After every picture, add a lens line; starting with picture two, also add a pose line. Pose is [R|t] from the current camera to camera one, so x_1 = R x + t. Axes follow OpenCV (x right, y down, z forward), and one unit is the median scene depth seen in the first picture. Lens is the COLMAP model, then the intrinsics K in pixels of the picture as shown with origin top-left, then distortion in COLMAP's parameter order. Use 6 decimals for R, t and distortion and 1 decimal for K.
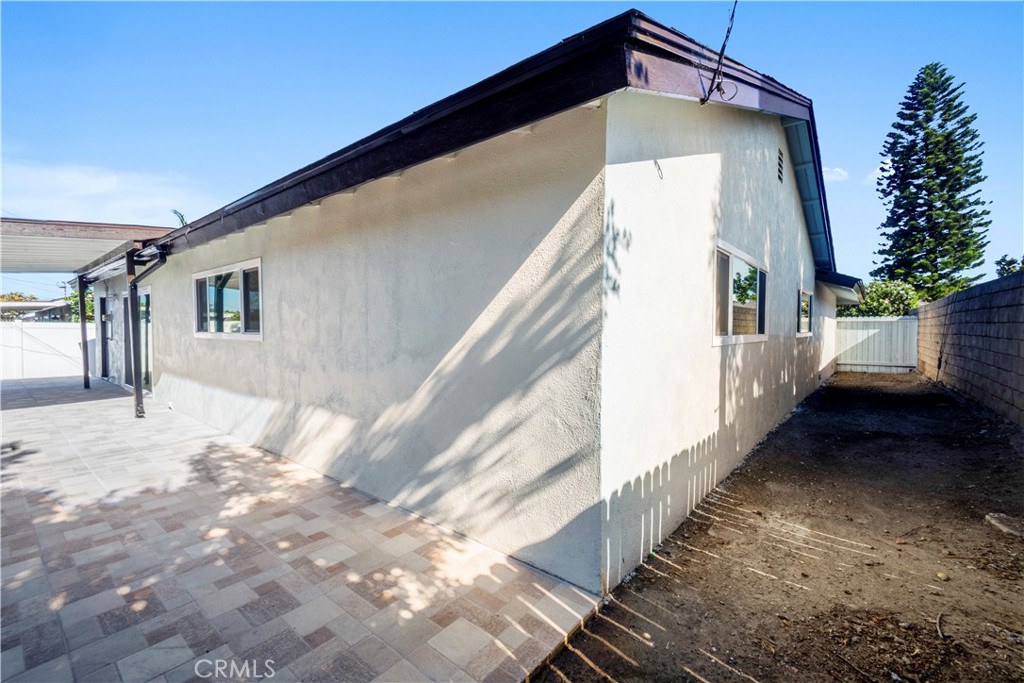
lens RADIAL K [[448.8, 0, 508.8], [0, 448.8, 333.4], [0, 0, 1]] dist [0.002875, -0.000153]
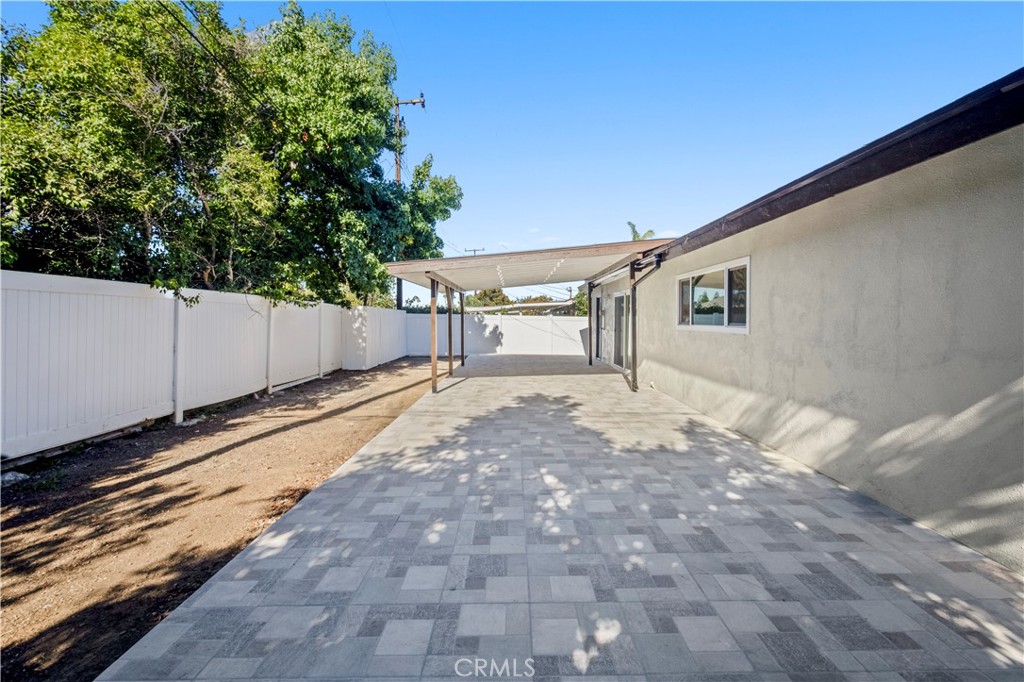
lens RADIAL K [[450.9, 0, 516.0], [0, 450.9, 315.2], [0, 0, 1]] dist [-0.002947, -0.000740]
pose [[0.638270, -0.000092, -0.769813, -0.076943], [-0.020822, 0.999632, -0.017384, 0.002470], [0.769531, 0.027124, 0.638033, -0.103126]]
